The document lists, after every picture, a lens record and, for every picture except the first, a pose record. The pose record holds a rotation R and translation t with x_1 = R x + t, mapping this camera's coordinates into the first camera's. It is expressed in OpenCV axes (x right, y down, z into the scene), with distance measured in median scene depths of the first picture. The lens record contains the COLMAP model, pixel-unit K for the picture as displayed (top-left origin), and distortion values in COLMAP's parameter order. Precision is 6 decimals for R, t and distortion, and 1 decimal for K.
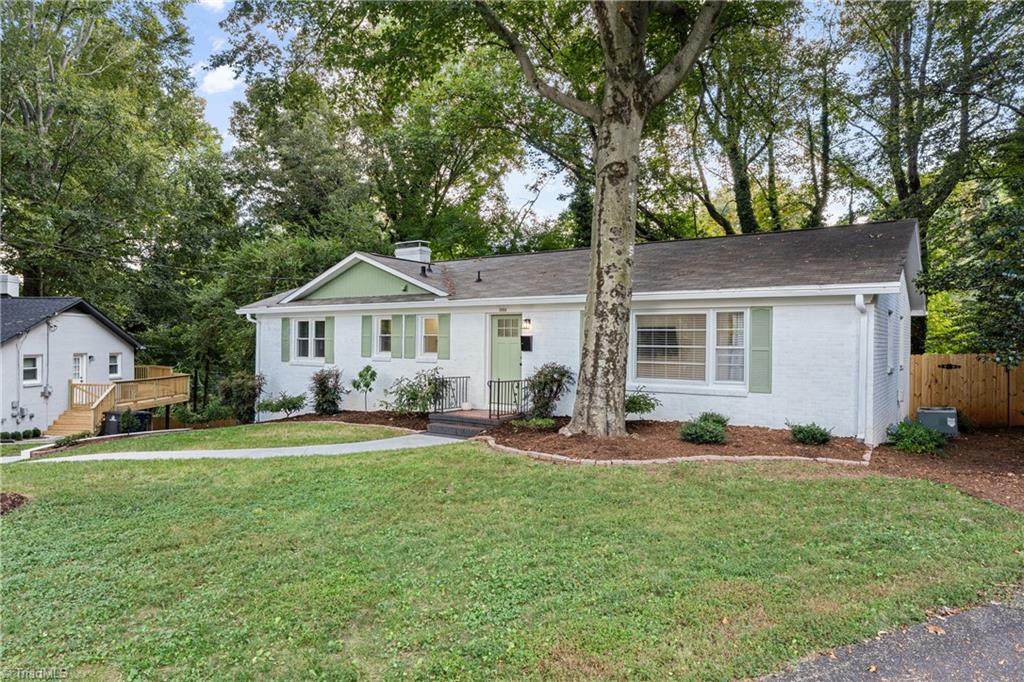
lens RADIAL K [[627.3, 0, 512.0], [0, 627.3, 341.0], [0, 0, 1]] dist [0.018859, -0.000137]
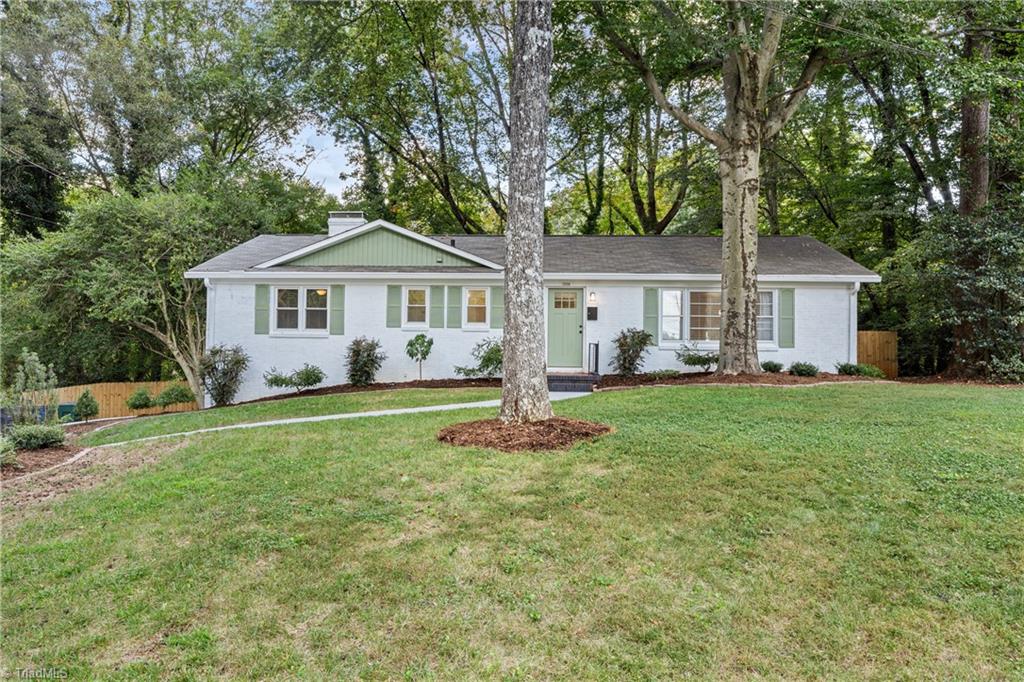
lens RADIAL K [[709.2, 0, 512.0], [0, 709.2, 341.0], [0, 0, 1]] dist [0.000592, 0.000336]
pose [[0.856449, 0.007356, 0.516180, -0.762571], [-0.006936, 0.999972, -0.002741, 0.057828], [-0.516186, -0.001232, 0.856476, -0.050842]]
